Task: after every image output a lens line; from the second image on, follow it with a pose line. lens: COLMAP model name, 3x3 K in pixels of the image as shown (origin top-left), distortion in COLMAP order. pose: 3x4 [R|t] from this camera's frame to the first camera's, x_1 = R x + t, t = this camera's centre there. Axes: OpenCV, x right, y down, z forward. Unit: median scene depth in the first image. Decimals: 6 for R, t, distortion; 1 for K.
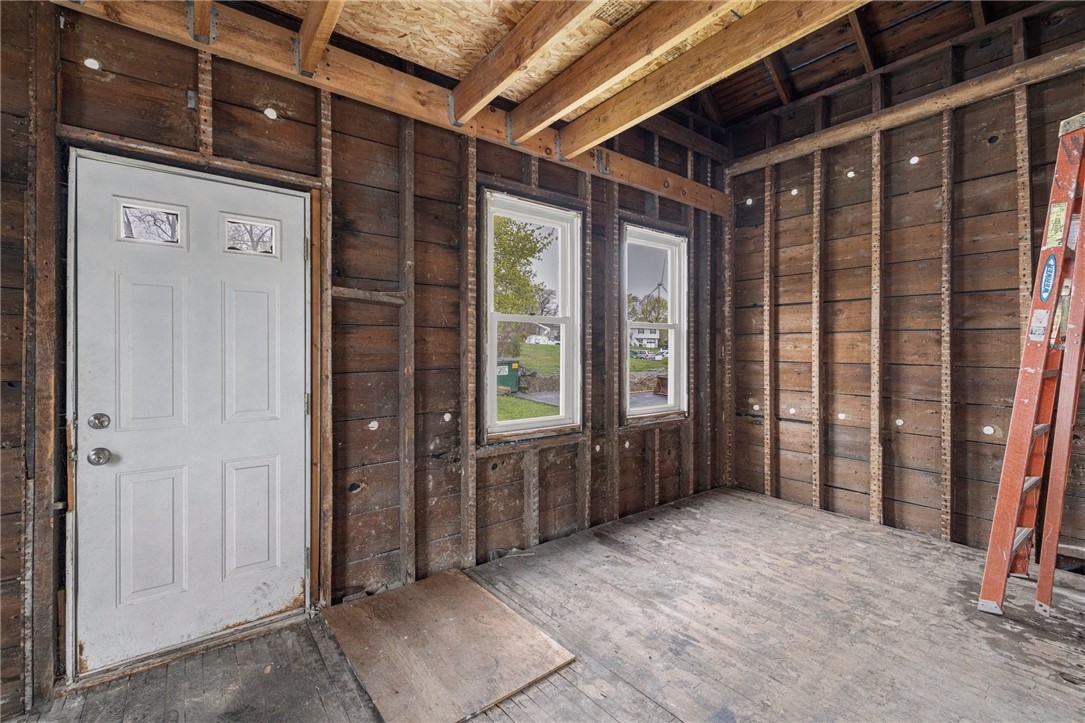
lens RADIAL K [[468.7, 0, 529.8], [0, 468.7, 353.2], [0, 0, 1]] dist [0.003976, -0.000324]
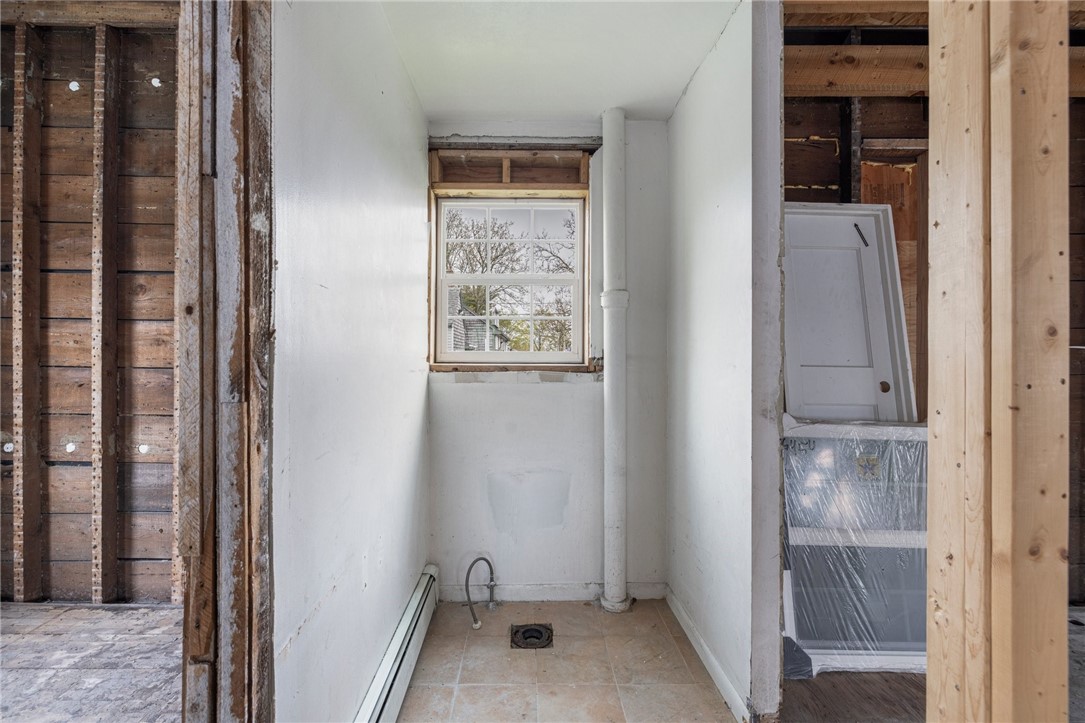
lens RADIAL K [[469.3, 0, 525.5], [0, 469.3, 355.8], [0, 0, 1]] dist [0.002325, 0.000214]
pose [[0.597245, 0.000218, 0.802059, 0.612170], [-0.003781, 0.999990, 0.002543, 0.001444], [-0.802050, -0.004551, 0.597240, 0.243700]]
